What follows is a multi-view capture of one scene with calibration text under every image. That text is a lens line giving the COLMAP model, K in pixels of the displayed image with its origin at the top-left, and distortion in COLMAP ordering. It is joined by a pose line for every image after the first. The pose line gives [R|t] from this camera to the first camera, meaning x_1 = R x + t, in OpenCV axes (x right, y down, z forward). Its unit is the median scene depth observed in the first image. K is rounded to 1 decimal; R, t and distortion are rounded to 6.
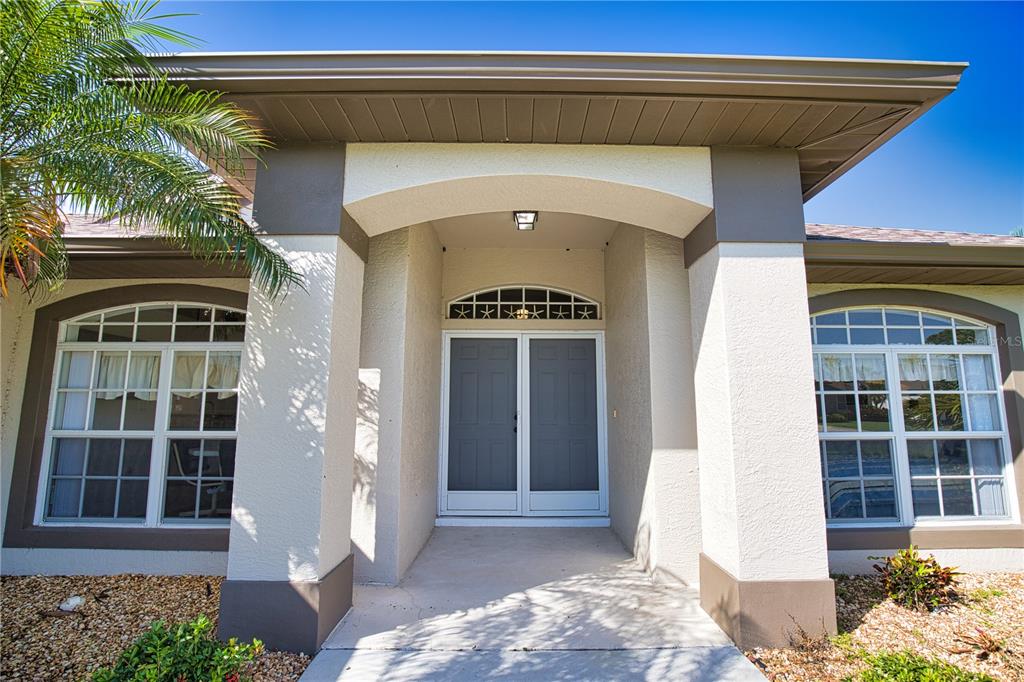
lens RADIAL K [[463.2, 0, 521.1], [0, 463.2, 344.7], [0, 0, 1]] dist [-0.034093, 0.006161]
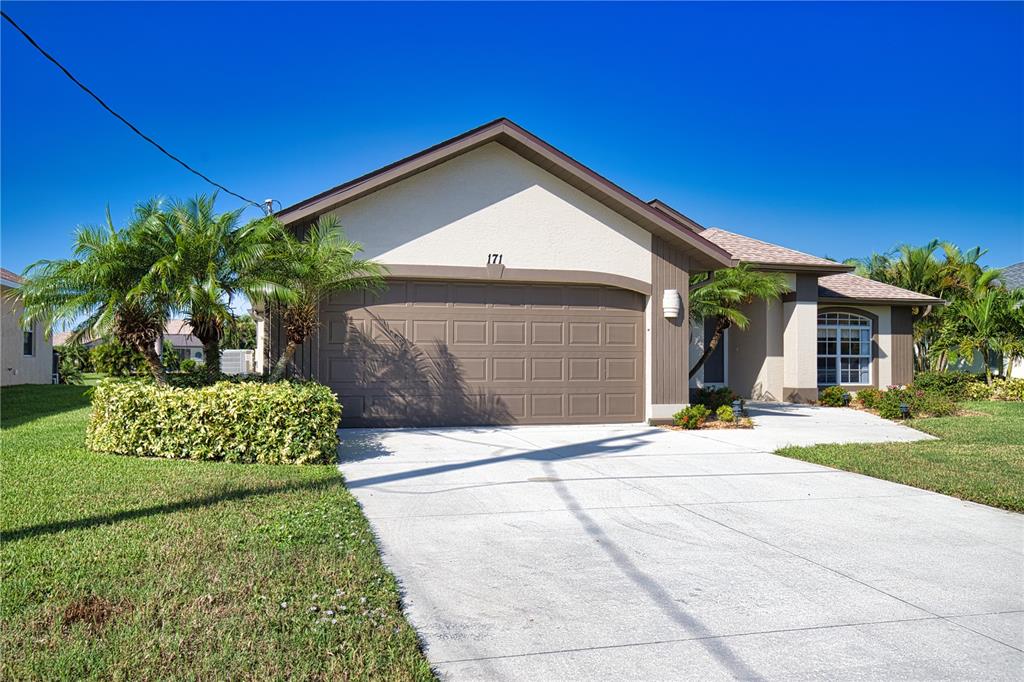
lens RADIAL K [[836.4, 0, 506.1], [0, 836.4, 347.1], [0, 0, 1]] dist [0.018308, -0.001024]
pose [[0.965663, 0.009626, 0.259621, -2.748798], [-0.041548, 0.992174, 0.117751, -0.422692], [-0.256455, -0.124494, 0.958505, -3.768761]]
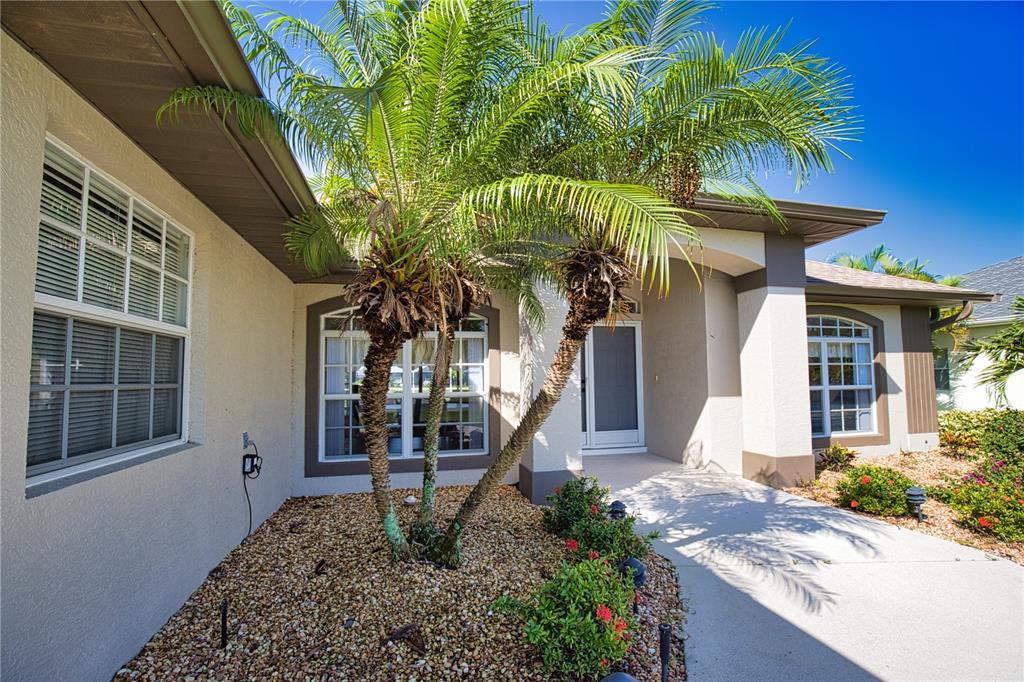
lens RADIAL K [[463.2, 0, 518.6], [0, 463.2, 350.3], [0, 0, 1]] dist [-0.034093, 0.006161]
pose [[0.975051, 0.001976, 0.221971, -0.759657], [-0.018953, 0.997050, 0.074381, -0.060196], [-0.221170, -0.076733, 0.972212, -0.483786]]
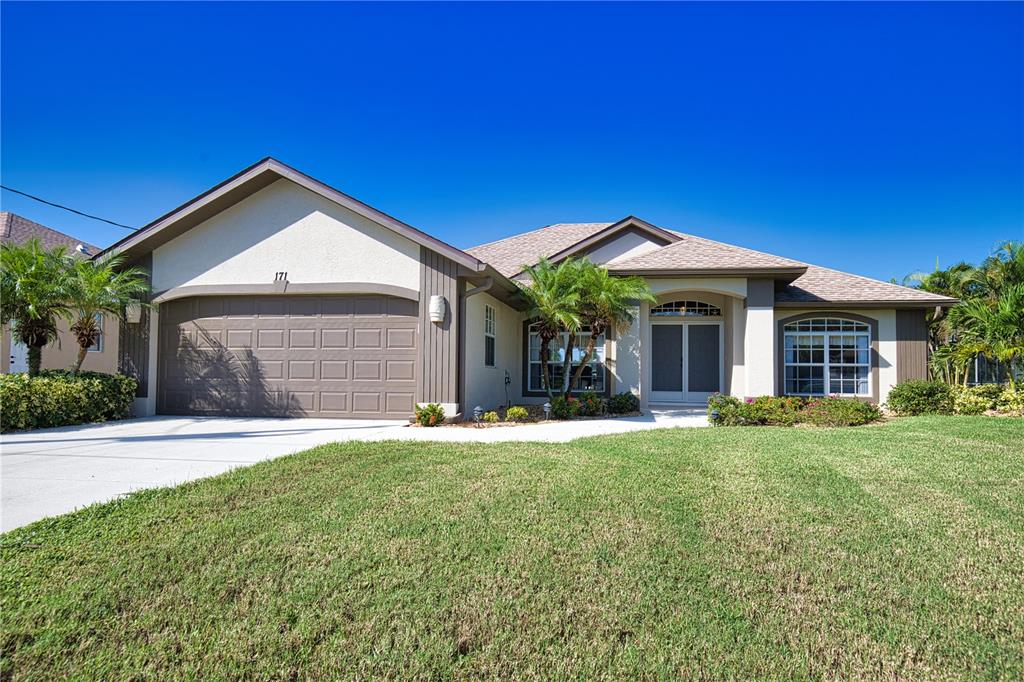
lens RADIAL K [[704.3, 0, 515.1], [0, 704.3, 350.5], [0, 0, 1]] dist [-0.006303, 0.004761]
pose [[0.984212, 0.003485, -0.176959, -0.294667], [0.013965, 0.995160, 0.097269, -0.336931], [0.176441, -0.098205, 0.979400, -3.597591]]
